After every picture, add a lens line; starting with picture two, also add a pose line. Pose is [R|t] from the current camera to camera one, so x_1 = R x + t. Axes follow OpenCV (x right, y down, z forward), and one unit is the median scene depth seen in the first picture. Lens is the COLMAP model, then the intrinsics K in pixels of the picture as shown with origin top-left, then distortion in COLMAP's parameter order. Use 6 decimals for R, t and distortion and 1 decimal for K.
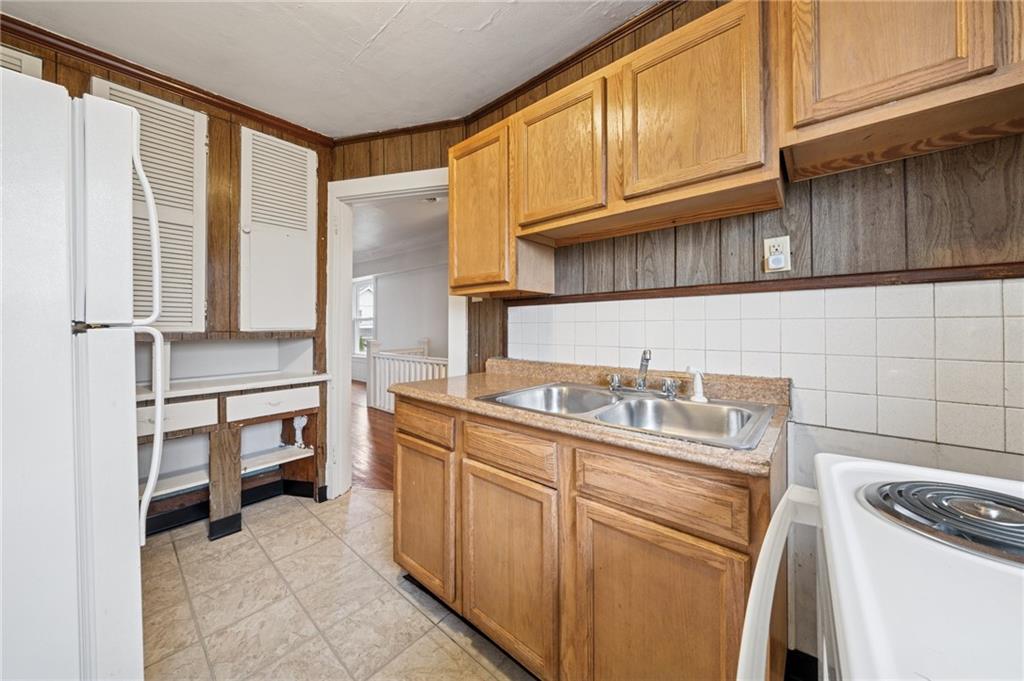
lens RADIAL K [[349.0, 0, 527.9], [0, 349.0, 326.4], [0, 0, 1]] dist [-0.005652, -0.000293]
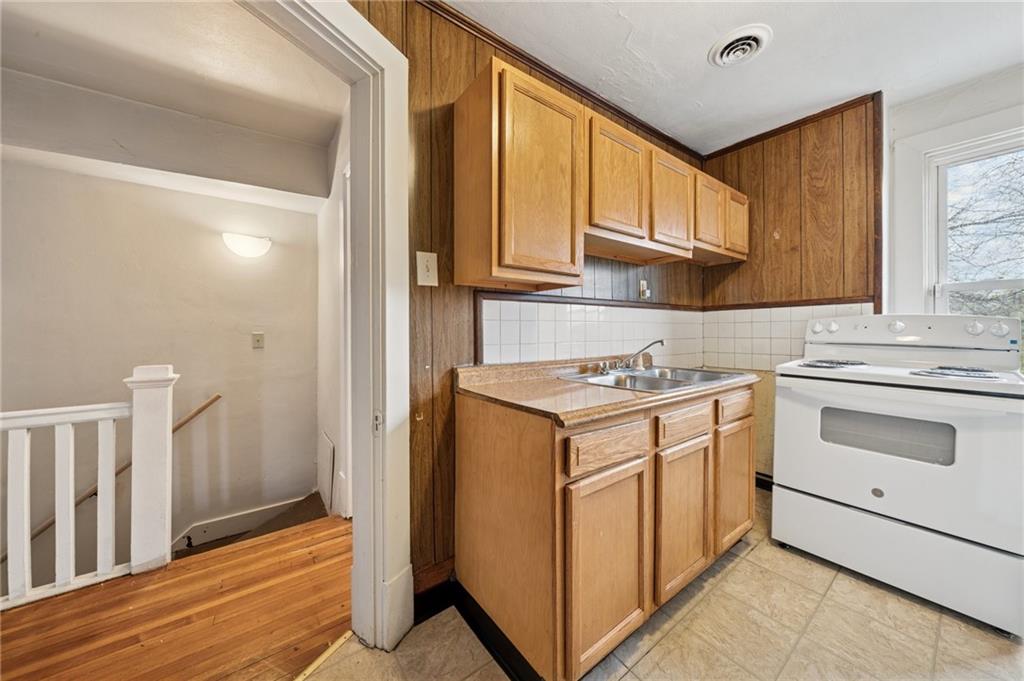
lens RADIAL K [[349.0, 0, 517.1], [0, 349.0, 332.6], [0, 0, 1]] dist [-0.005652, -0.000293]
pose [[0.226863, -0.004771, 0.973915, -1.019610], [-0.002809, 0.999981, 0.005553, 0.019195], [-0.973923, -0.003996, 0.226846, 0.950499]]
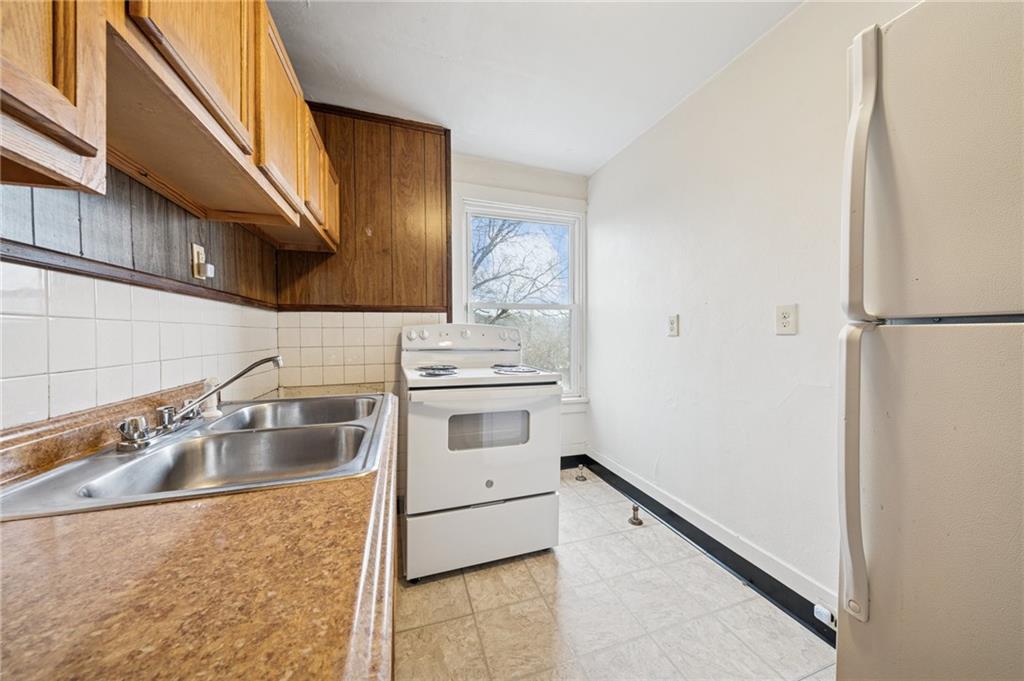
lens RADIAL K [[349.0, 0, 521.5], [0, 349.0, 339.7], [0, 0, 1]] dist [-0.005652, -0.000293]
pose [[-0.852110, -0.002336, 0.523357, -0.495666], [0.002397, 0.999962, 0.008365, 0.014085], [-0.523357, 0.008382, -0.852072, 1.053348]]
